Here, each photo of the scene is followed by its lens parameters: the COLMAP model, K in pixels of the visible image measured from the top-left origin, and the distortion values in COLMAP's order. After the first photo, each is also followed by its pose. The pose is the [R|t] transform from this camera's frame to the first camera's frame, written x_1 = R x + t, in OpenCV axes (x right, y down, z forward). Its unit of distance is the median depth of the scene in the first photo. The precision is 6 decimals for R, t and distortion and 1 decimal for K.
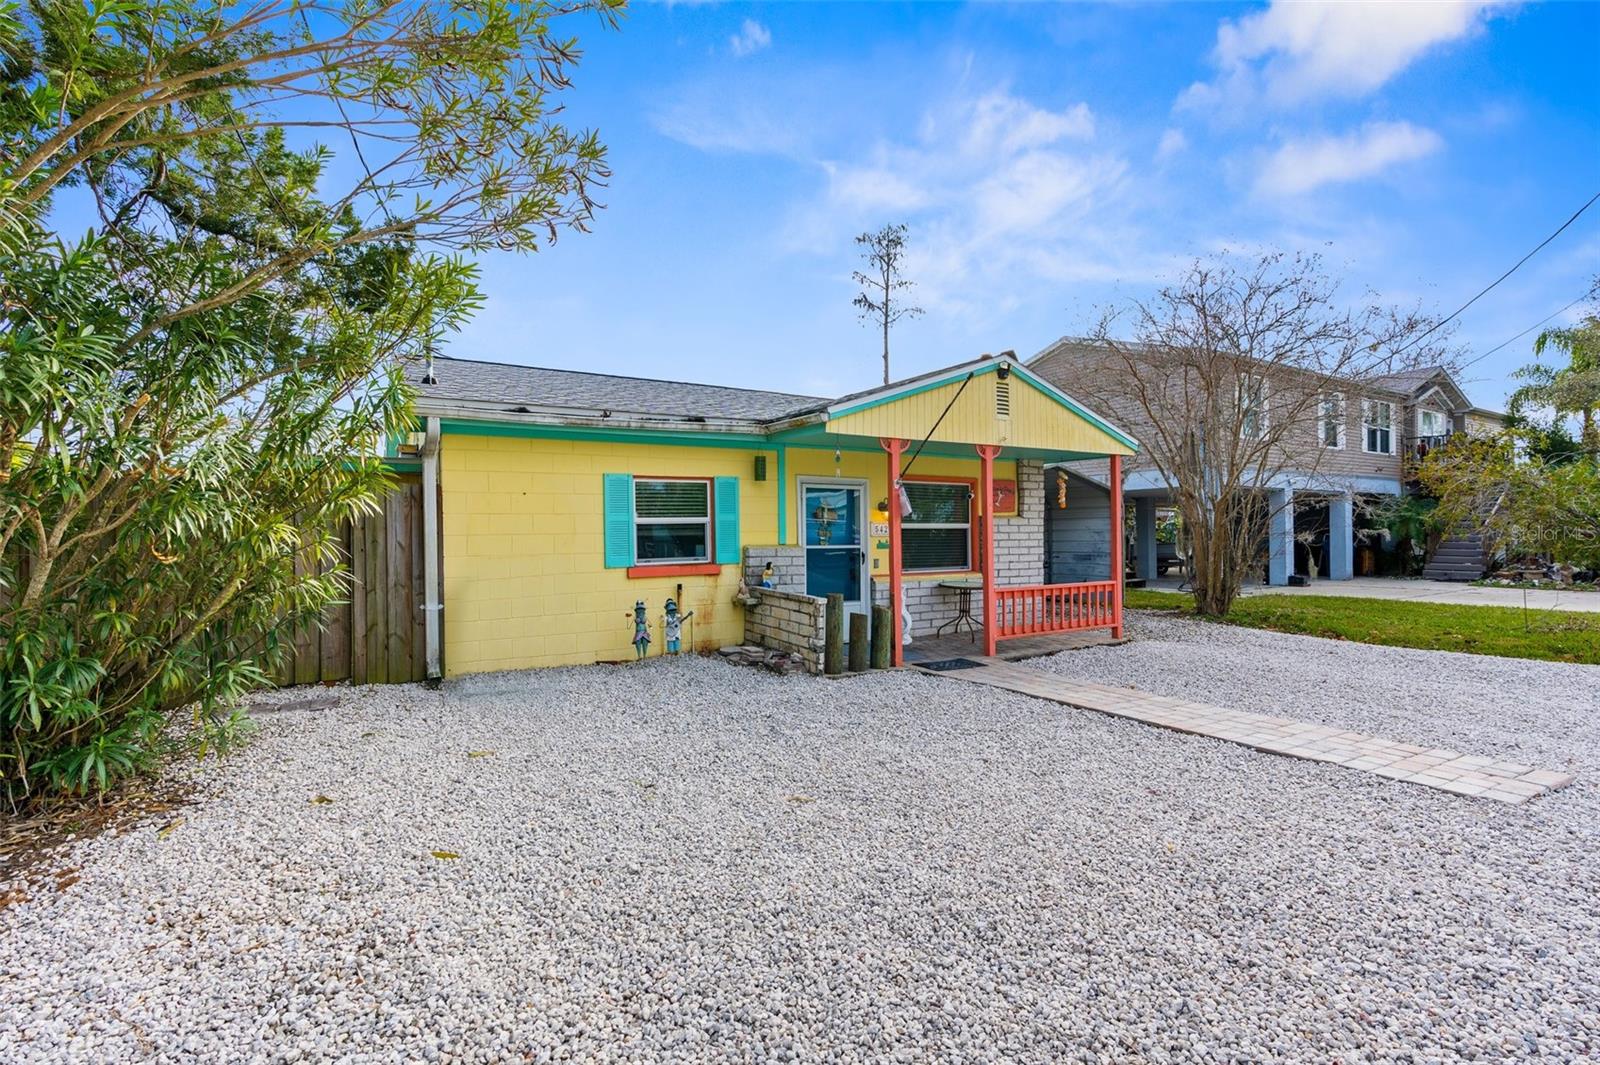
lens RADIAL K [[733.2, 0, 800.8], [0, 733.2, 533.5], [0, 0, 1]] dist [-0.006990, 0.000965]
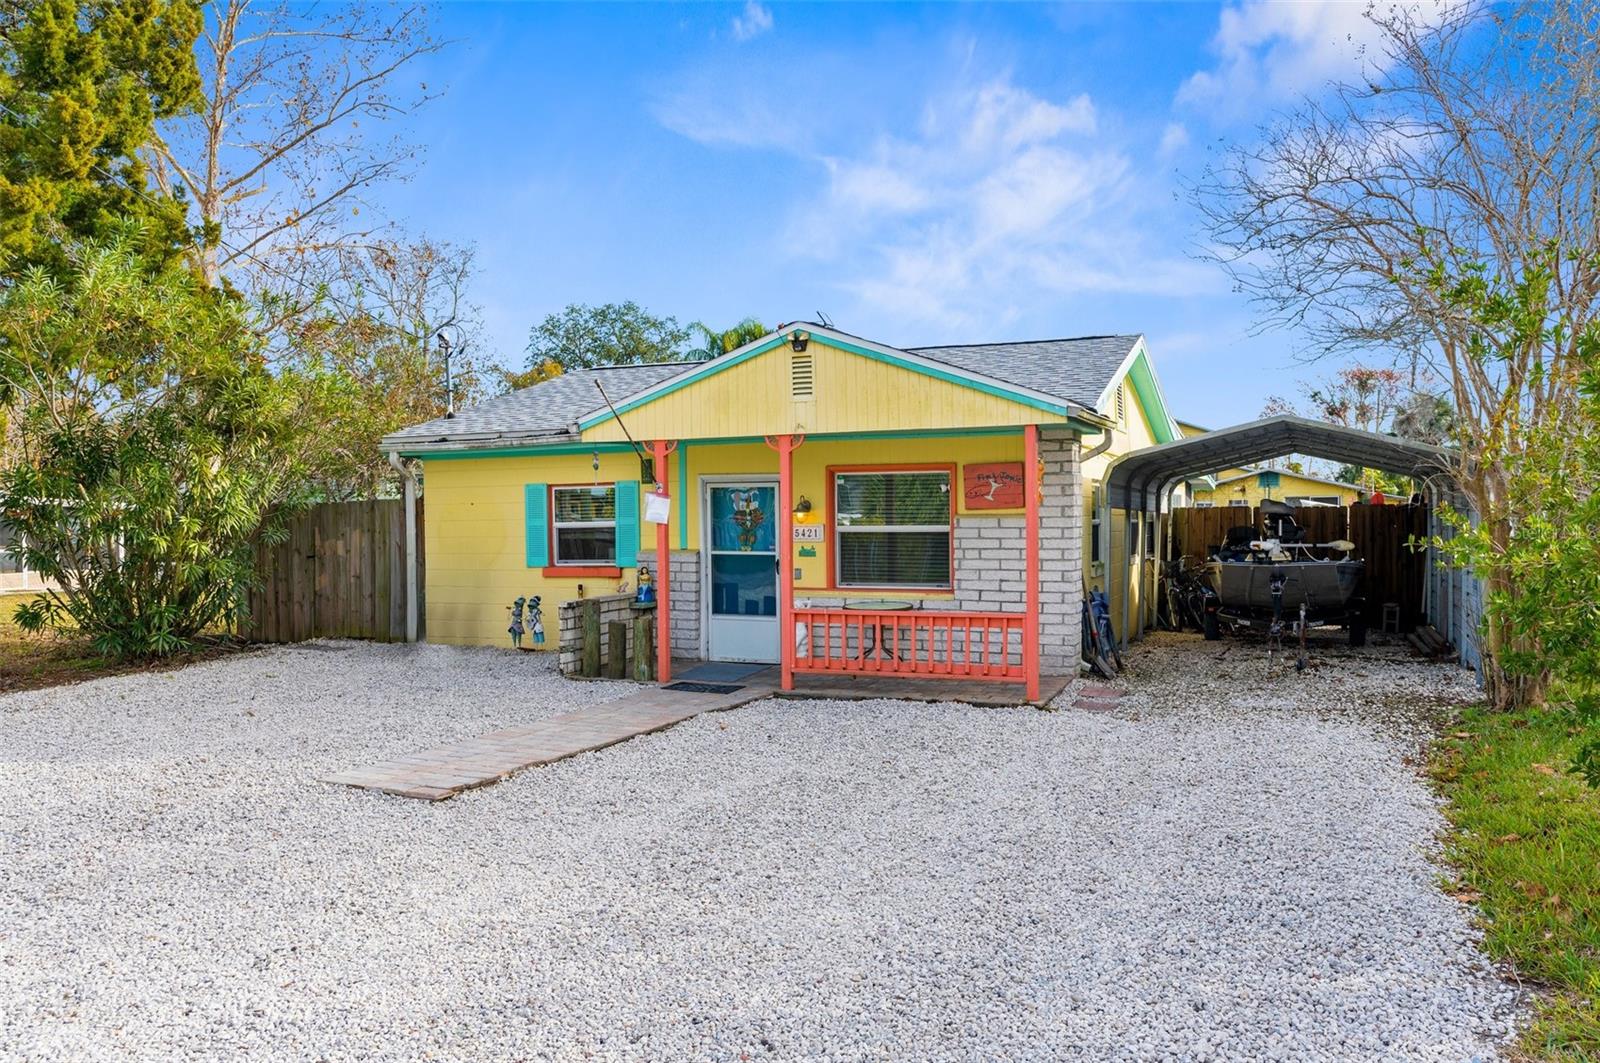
lens RADIAL K [[1223.2, 0, 800.0], [0, 1223.2, 531.5], [0, 0, 1]] dist [-0.001660, -0.003996]
pose [[0.590204, 0.010343, -0.807188, 1.364522], [0.003509, 0.999876, 0.015377, -0.032215], [0.807247, -0.011908, 0.590094, 0.196854]]
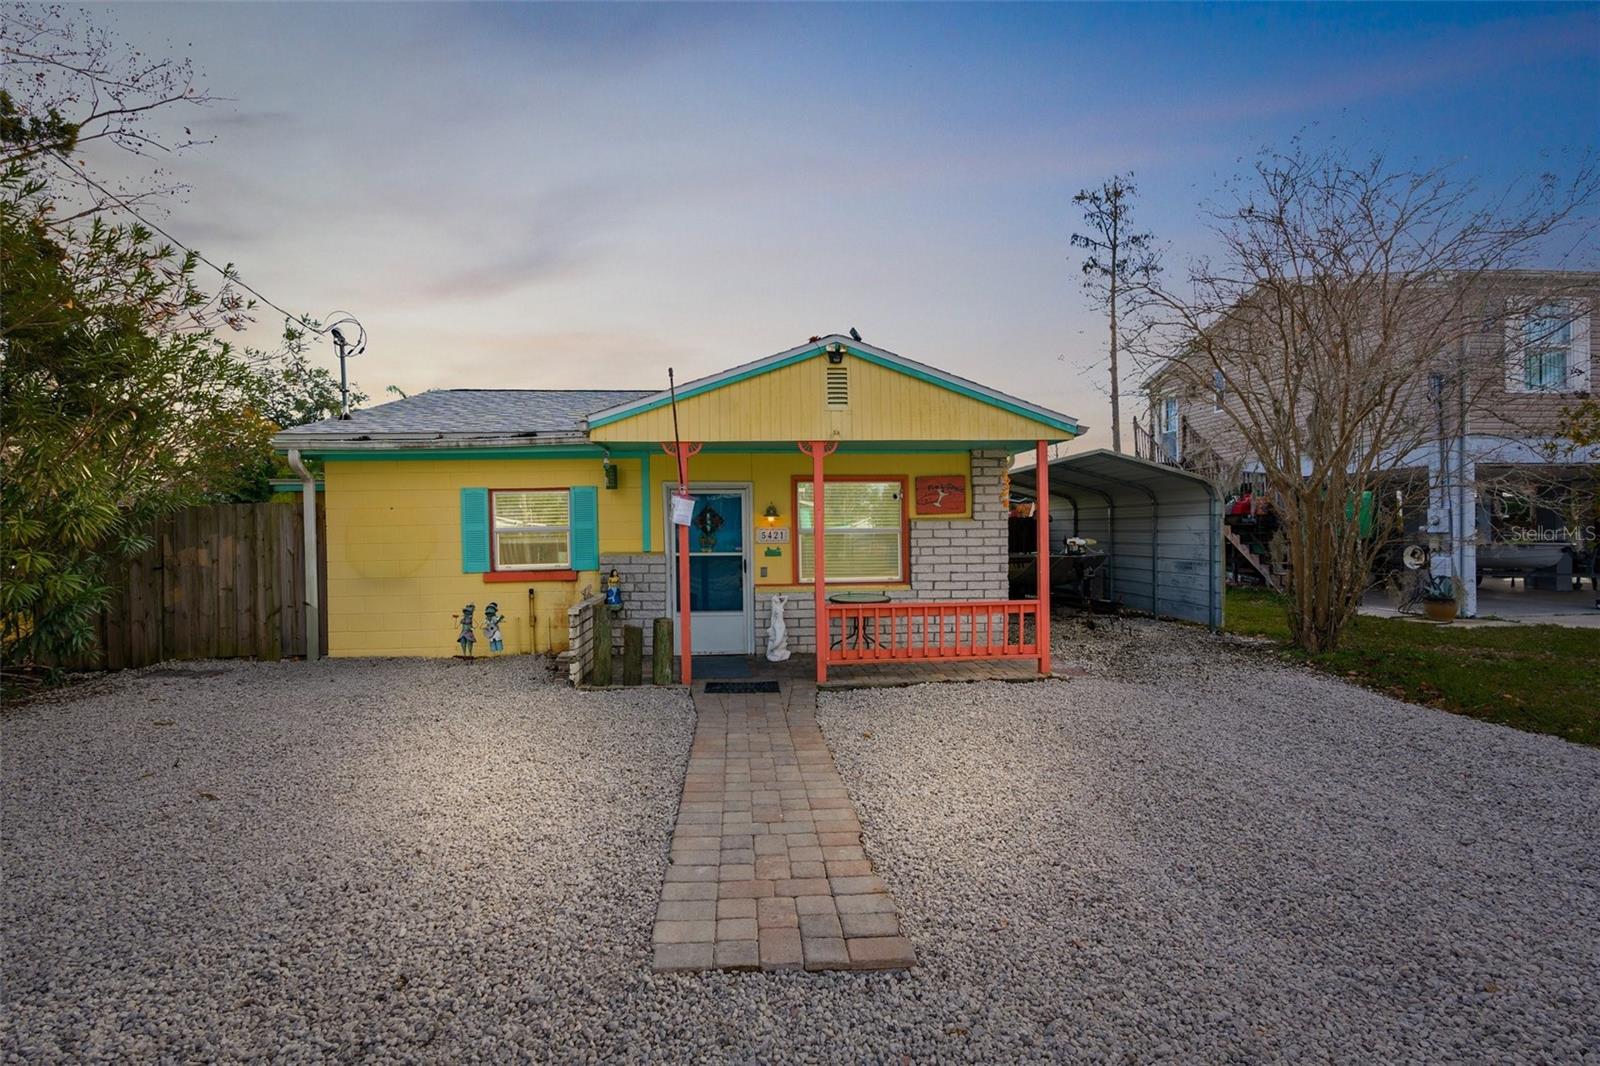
lens RADIAL K [[733.2, 0, 800.8], [0, 733.2, 534.0], [0, 0, 1]] dist [-0.006990, 0.000965]
pose [[0.898552, -0.001297, -0.438866, 0.615287], [0.005476, 0.999951, 0.008257, -0.016643], [0.438834, -0.009822, 0.898515, 0.199906]]
